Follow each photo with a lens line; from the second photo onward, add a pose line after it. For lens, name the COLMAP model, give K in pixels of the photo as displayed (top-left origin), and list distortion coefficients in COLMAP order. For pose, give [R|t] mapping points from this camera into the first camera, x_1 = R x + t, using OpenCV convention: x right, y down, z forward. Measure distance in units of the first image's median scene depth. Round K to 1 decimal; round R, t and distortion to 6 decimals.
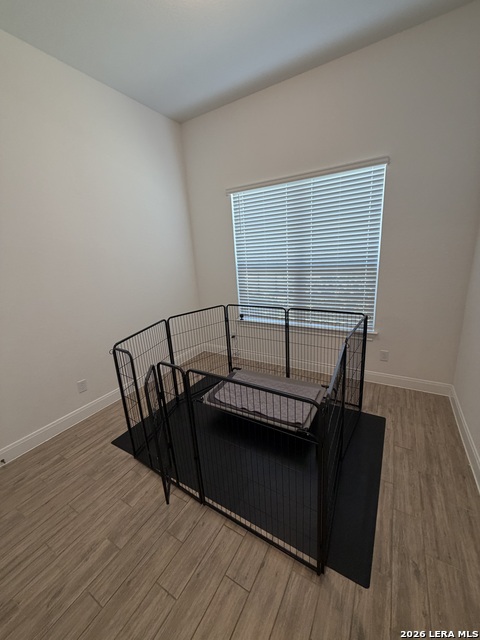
lens RADIAL K [[253.4, 0, 240.0], [0, 253.4, 320.0], [0, 0, 1]] dist [0.000483, 0.000106]
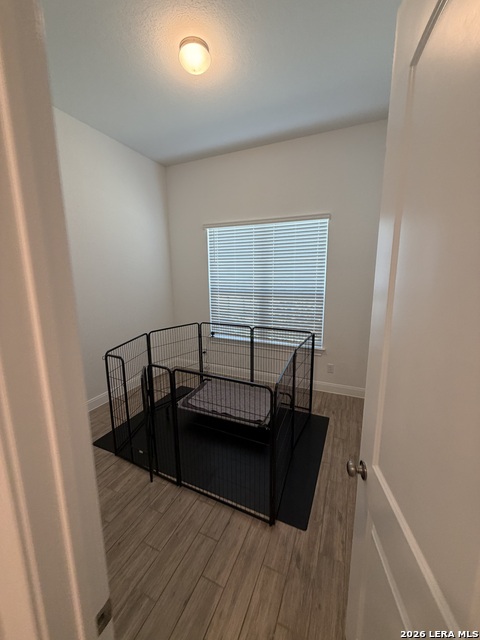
lens RADIAL K [[253.4, 0, 240.0], [0, 253.4, 320.0], [0, 0, 1]] dist [0.000483, 0.000106]
pose [[0.991364, 0.032730, 0.126988, -0.031300], [-0.021965, 0.996116, -0.085266, 0.031948], [-0.129285, 0.081740, 0.988233, -0.226384]]
